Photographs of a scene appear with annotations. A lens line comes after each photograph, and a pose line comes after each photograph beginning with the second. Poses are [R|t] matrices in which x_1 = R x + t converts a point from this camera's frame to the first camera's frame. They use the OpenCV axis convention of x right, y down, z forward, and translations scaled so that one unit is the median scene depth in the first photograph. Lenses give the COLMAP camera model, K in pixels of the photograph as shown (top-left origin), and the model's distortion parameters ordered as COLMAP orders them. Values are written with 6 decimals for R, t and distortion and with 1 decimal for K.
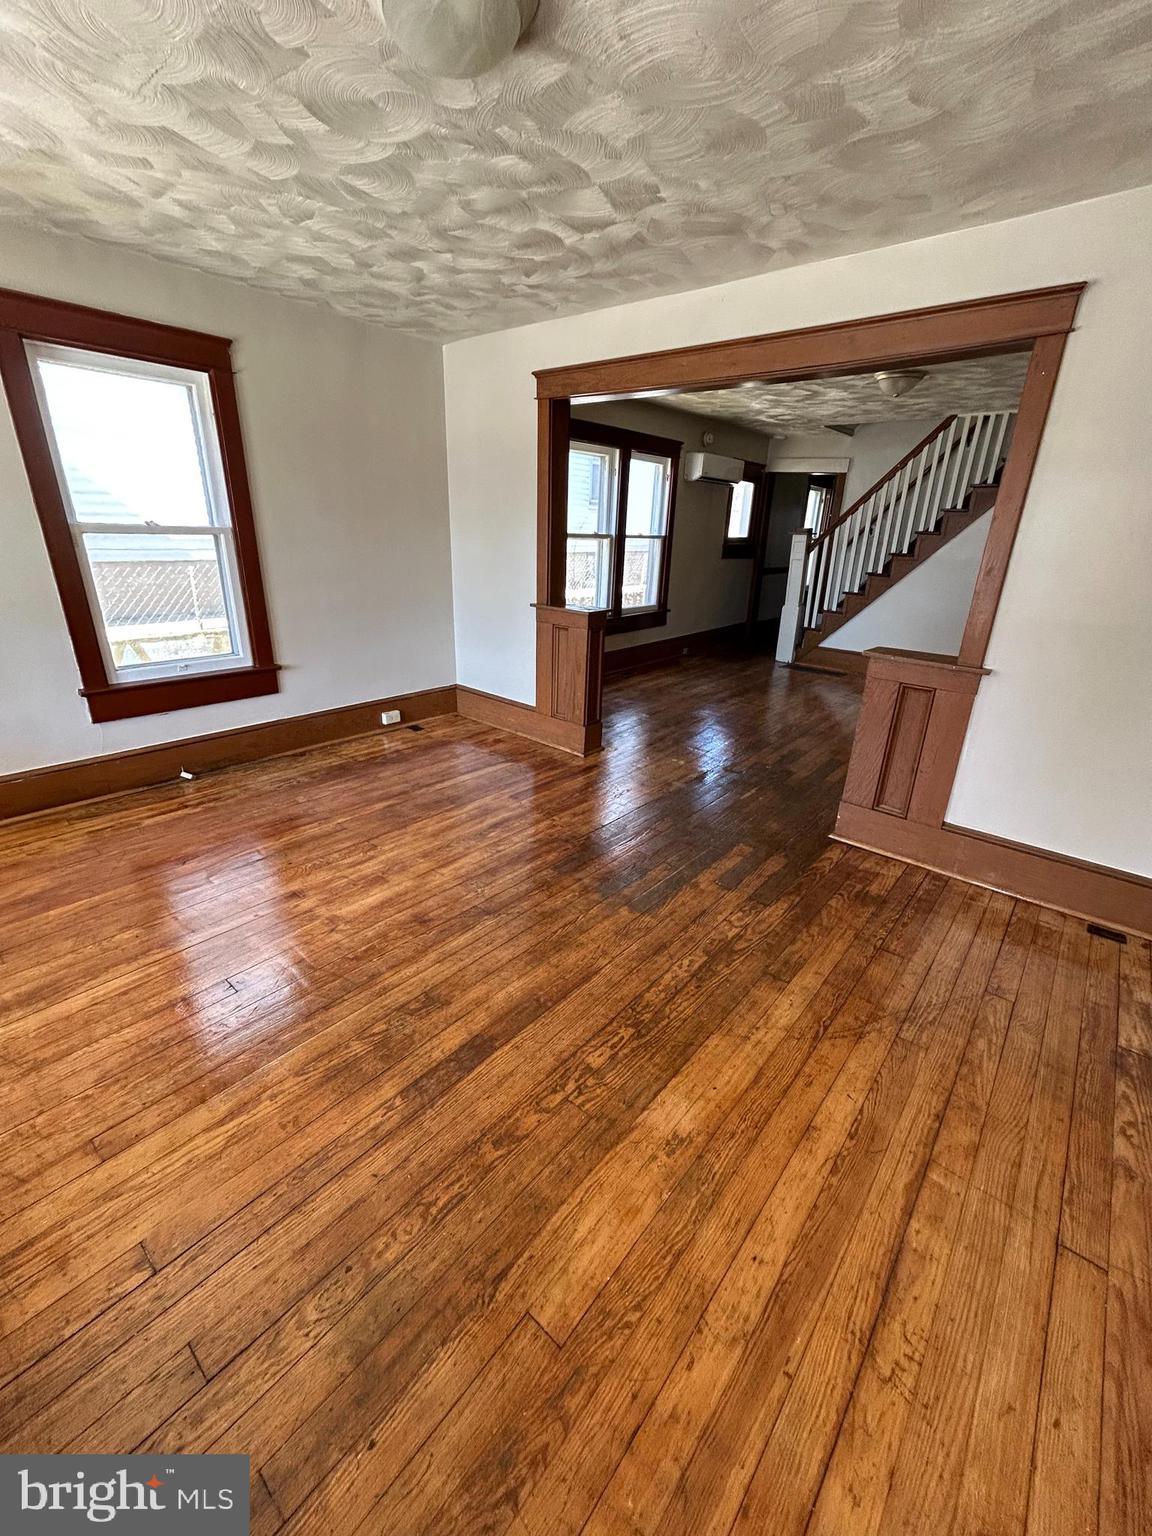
lens RADIAL K [[622.8, 0, 578.5], [0, 622.8, 762.9], [0, 0, 1]] dist [0.002599, -0.000427]
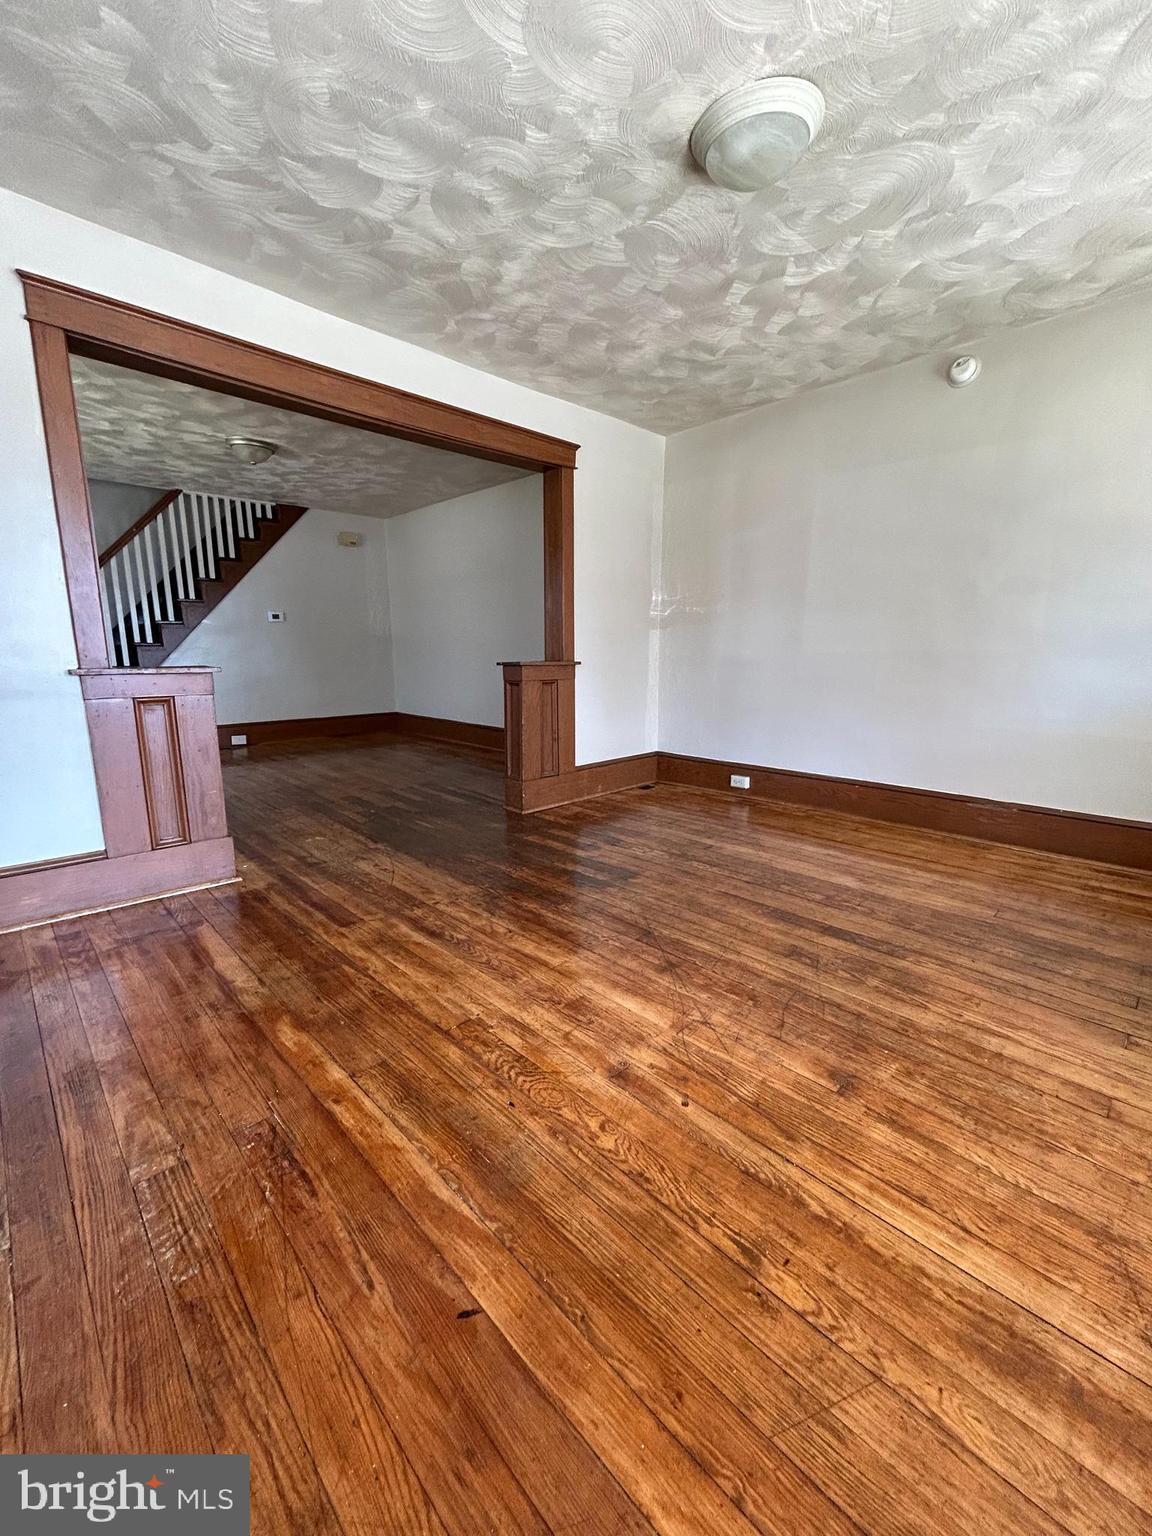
lens RADIAL K [[622.8, 0, 578.5], [0, 622.8, 762.9], [0, 0, 1]] dist [0.002599, -0.000427]
pose [[0.094097, -0.212868, 0.972539, -1.146519], [0.356472, 0.919309, 0.166727, -0.211004], [-0.929556, 0.330994, 0.162385, 0.983291]]
